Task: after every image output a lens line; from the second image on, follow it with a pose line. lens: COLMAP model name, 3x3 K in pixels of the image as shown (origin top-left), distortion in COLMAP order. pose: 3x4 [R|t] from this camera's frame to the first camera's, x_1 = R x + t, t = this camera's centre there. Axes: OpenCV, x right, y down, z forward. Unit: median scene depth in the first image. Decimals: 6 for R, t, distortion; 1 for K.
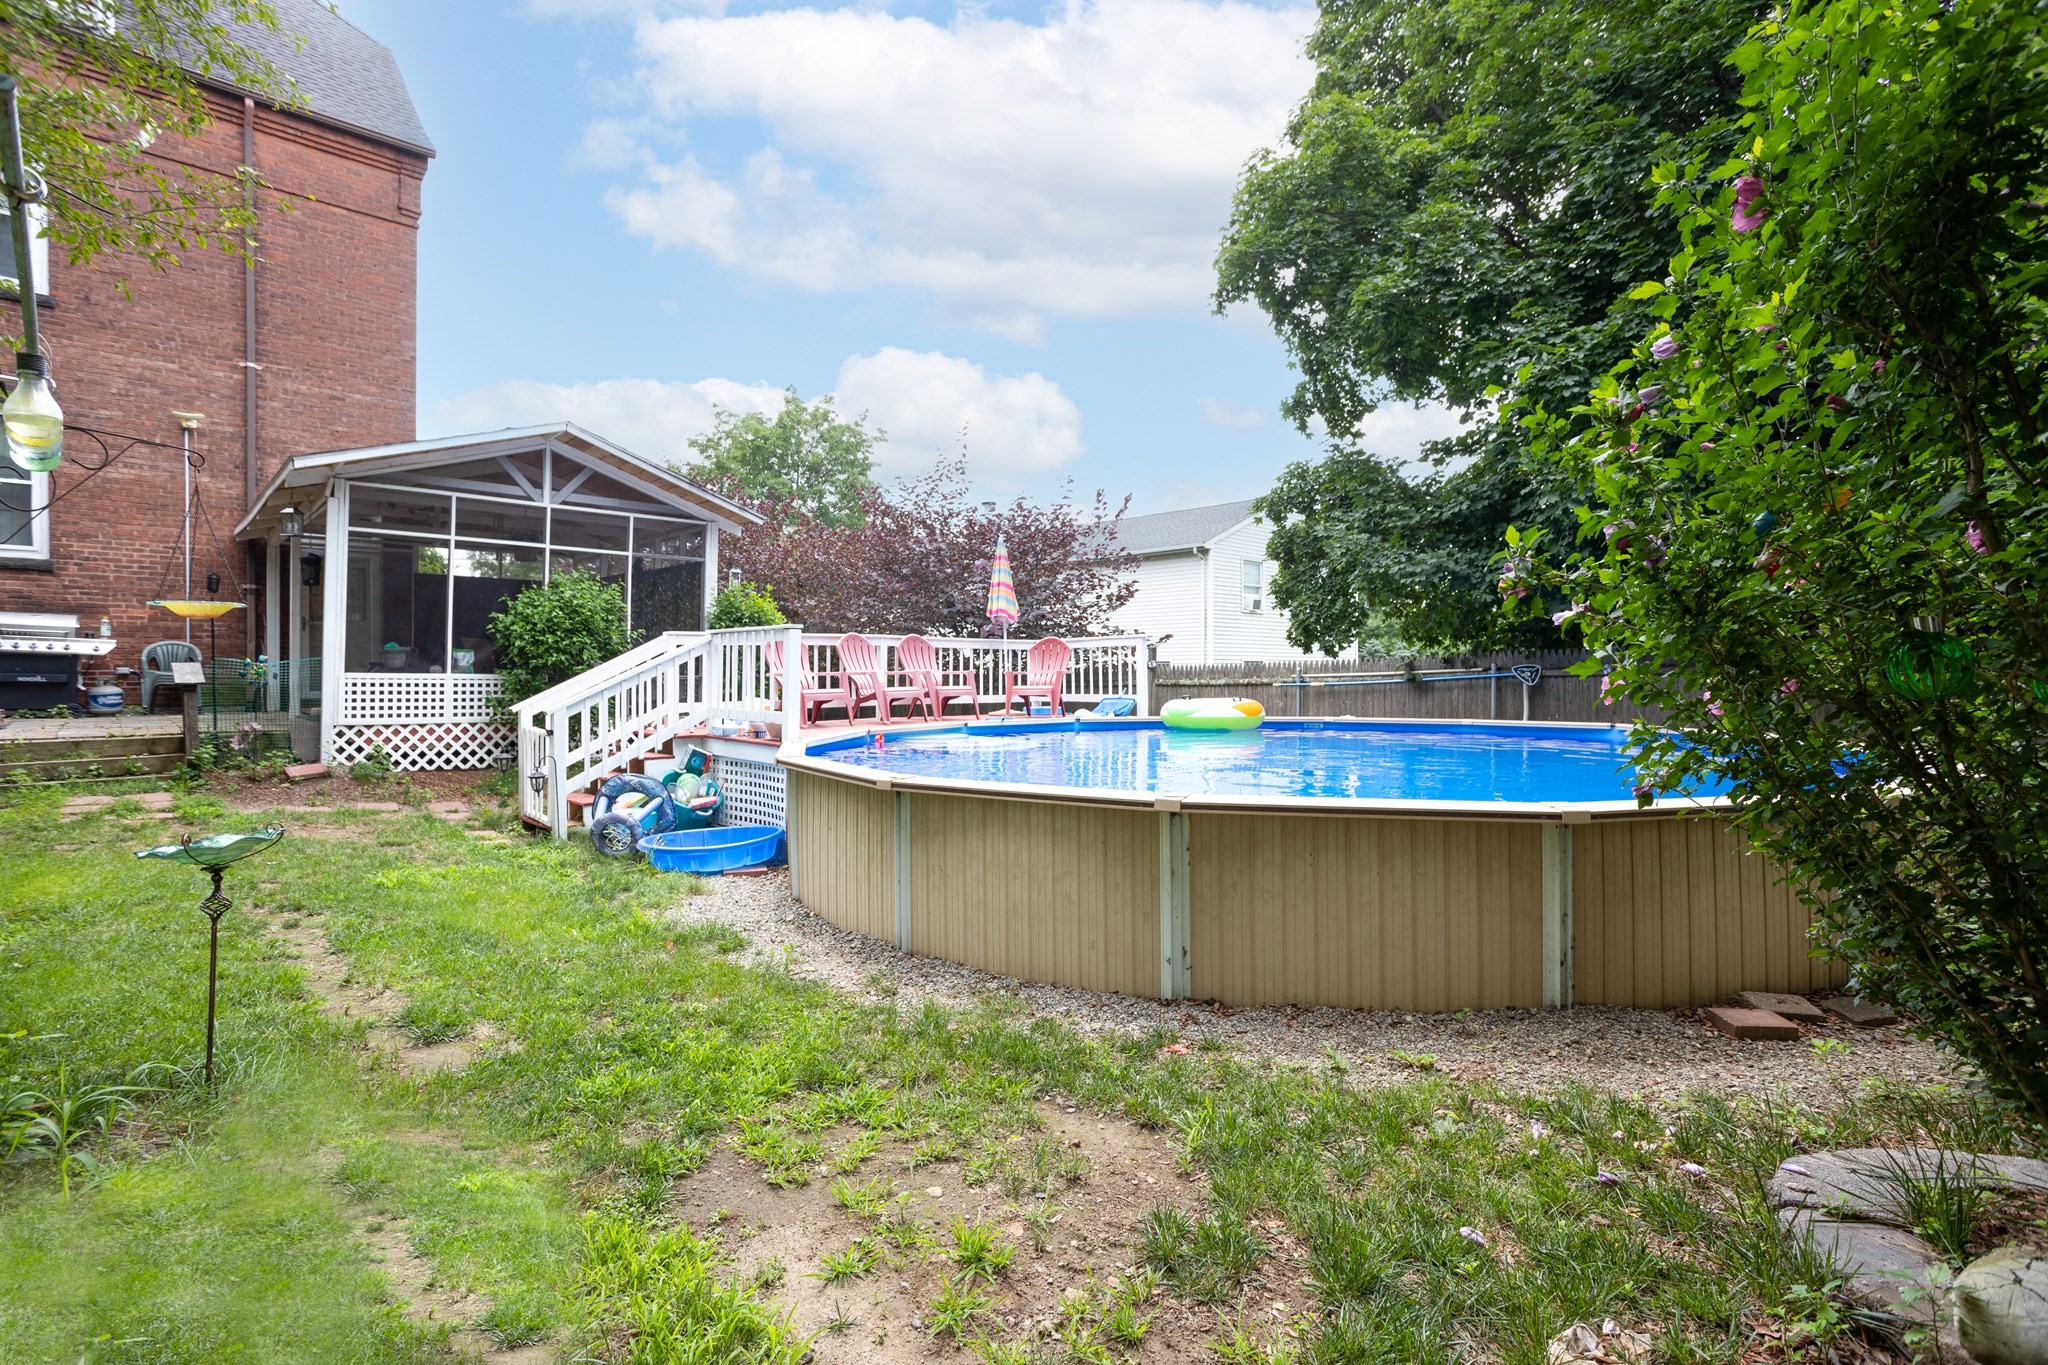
lens RADIAL K [[987.1, 0, 1034.1], [0, 987.1, 673.6], [0, 0, 1]] dist [-0.050879, 0.020714]
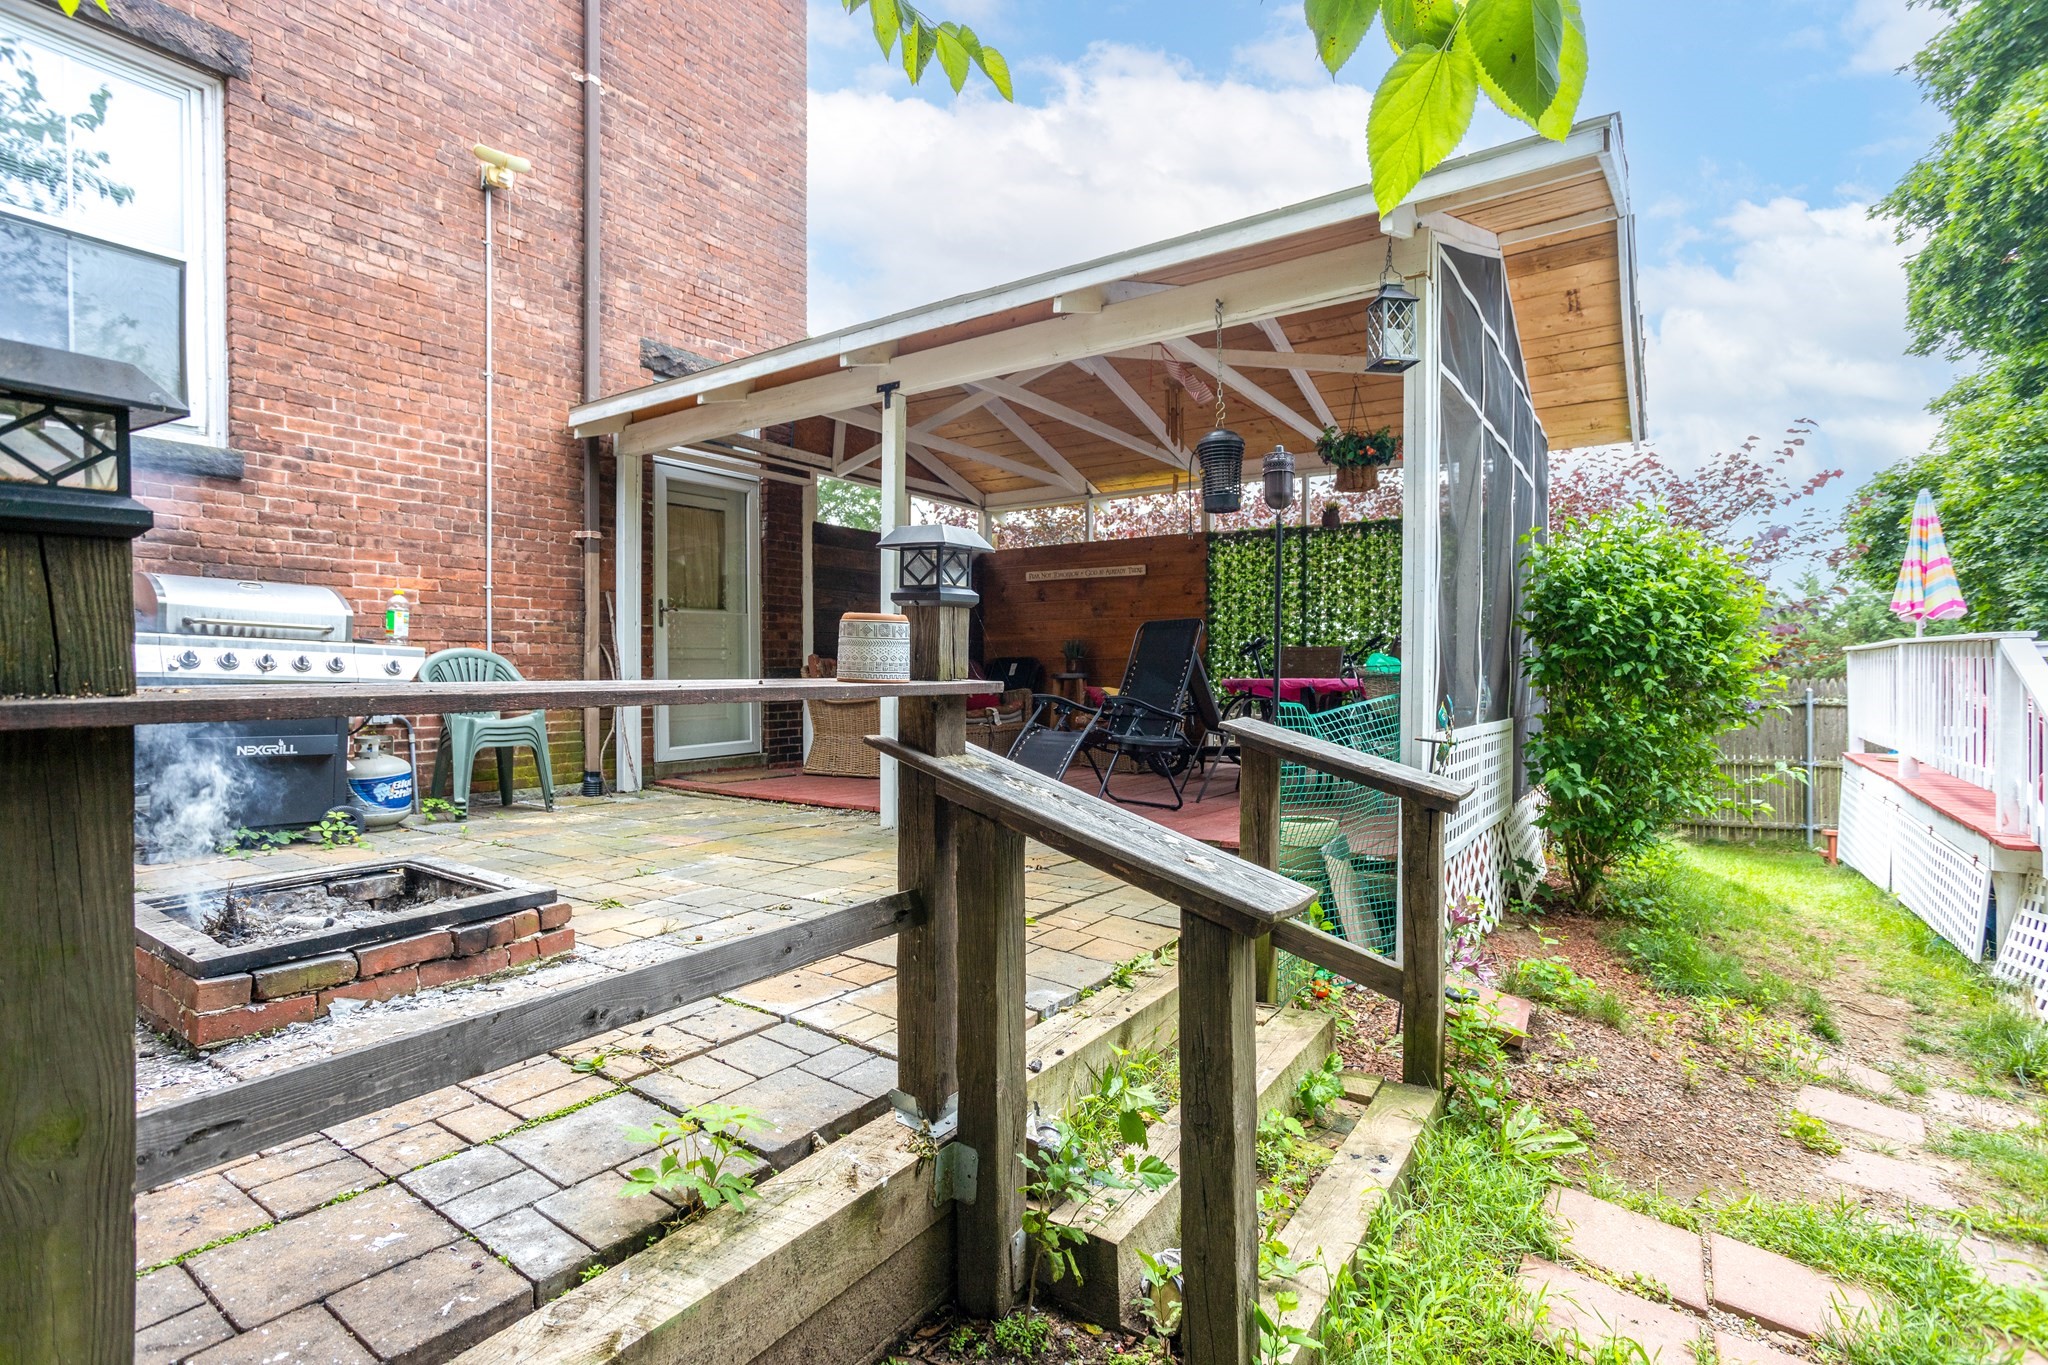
lens RADIAL K [[987.1, 0, 1017.9], [0, 987.1, 682.3], [0, 0, 1]] dist [-0.050879, 0.020714]
pose [[0.982427, 0.003033, 0.186622, -0.759873], [-0.005480, 0.999906, 0.012594, -0.026073], [-0.186567, -0.013395, 0.982351, 0.520466]]
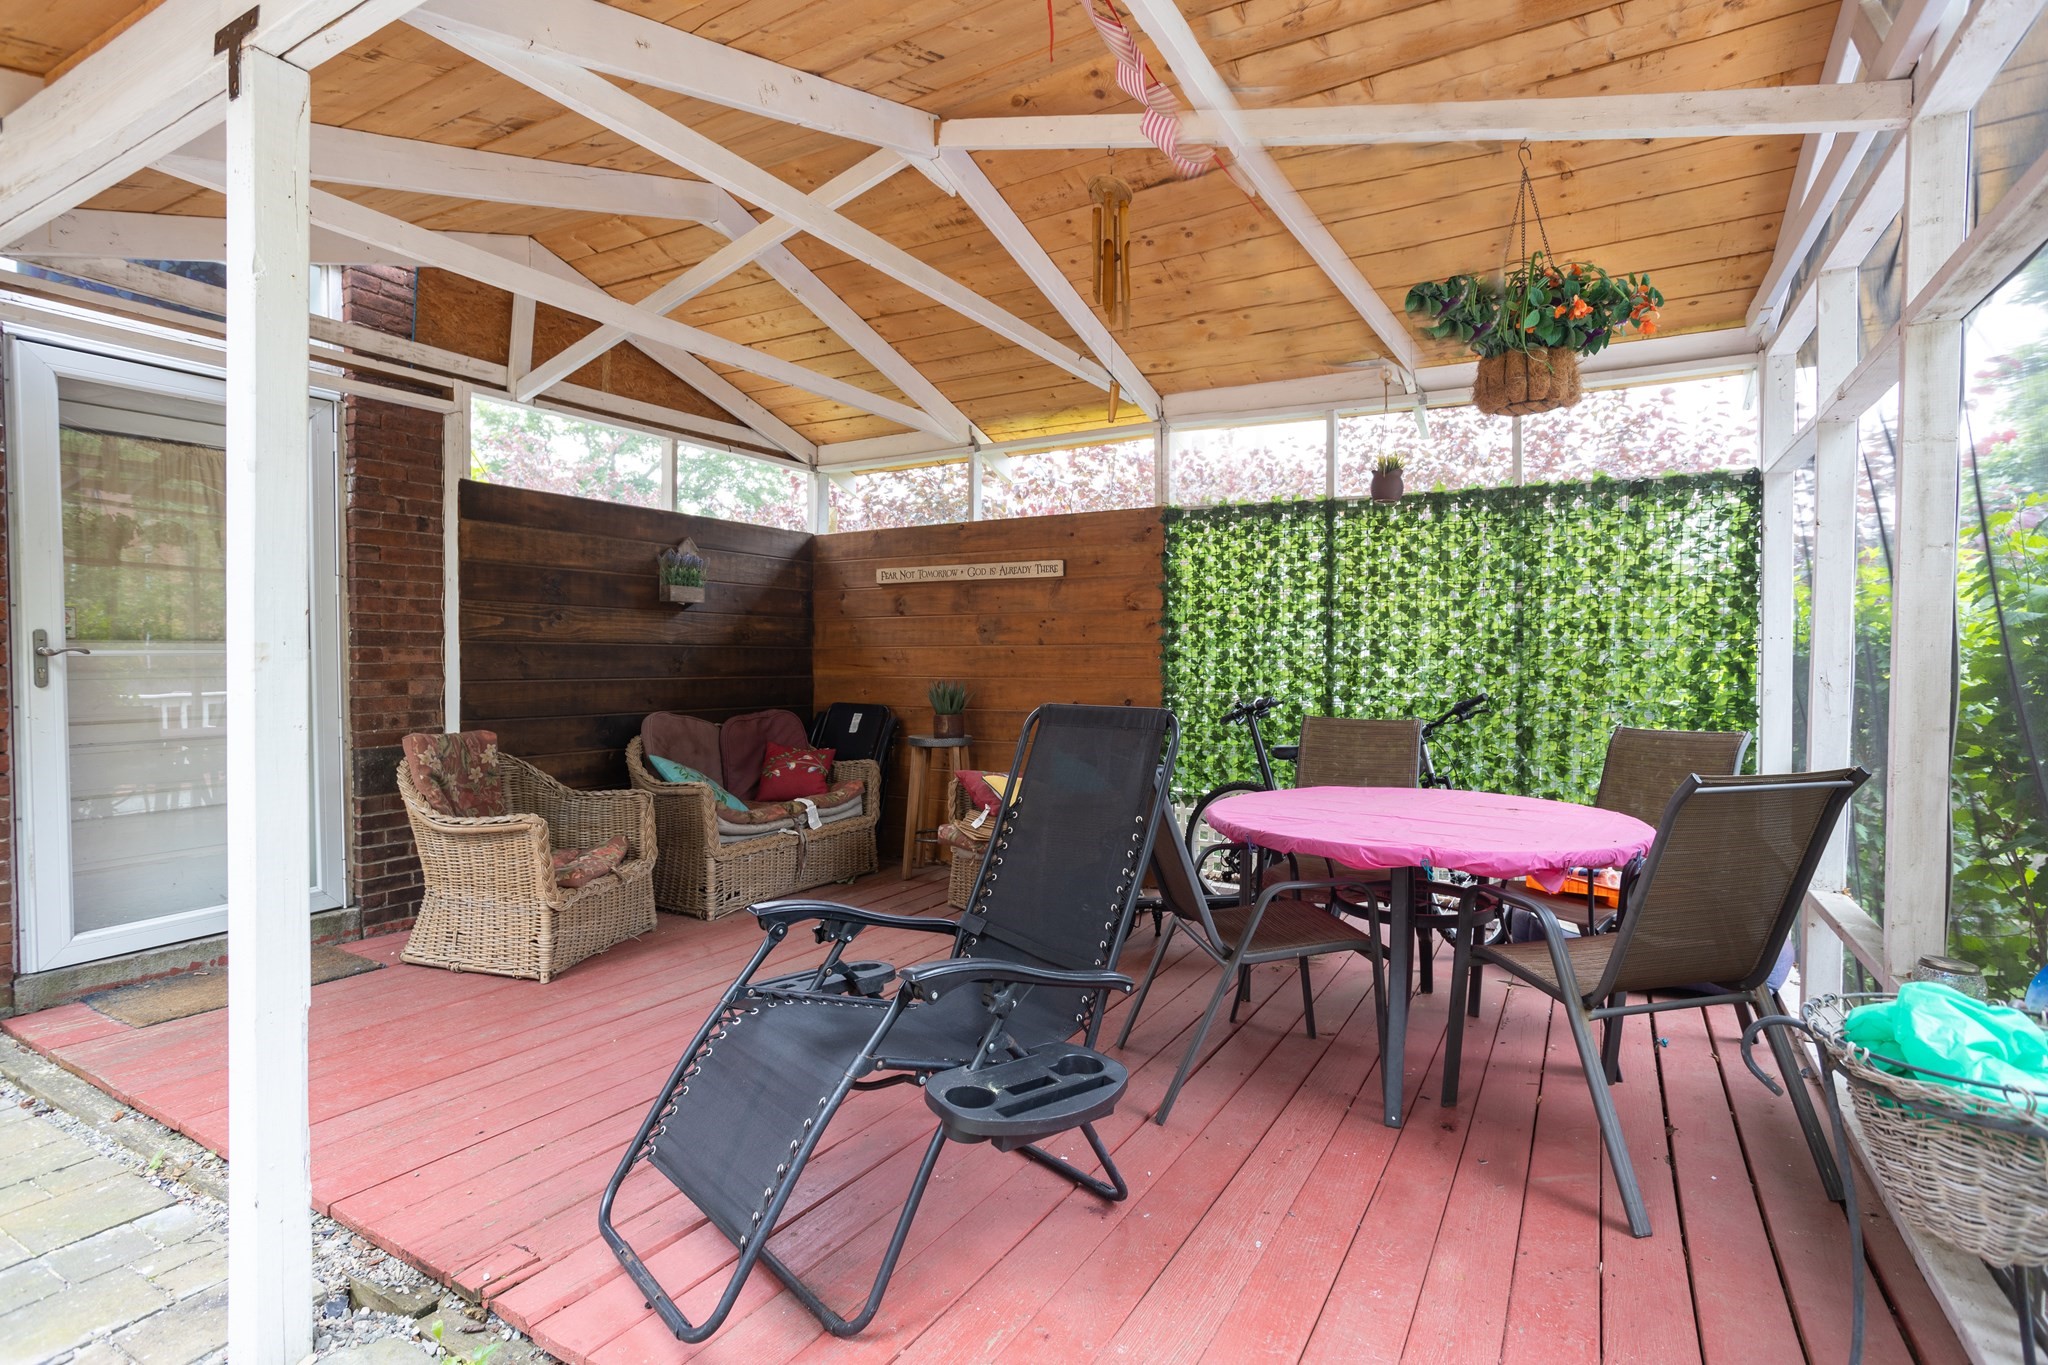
lens RADIAL K [[987.1, 0, 1031.3], [0, 987.1, 678.2], [0, 0, 1]] dist [-0.050879, 0.020714]
pose [[0.964462, 0.001848, 0.264216, -0.659362], [-0.009075, 0.999617, 0.026132, -0.063764], [-0.264067, -0.027601, 0.964109, 0.802889]]
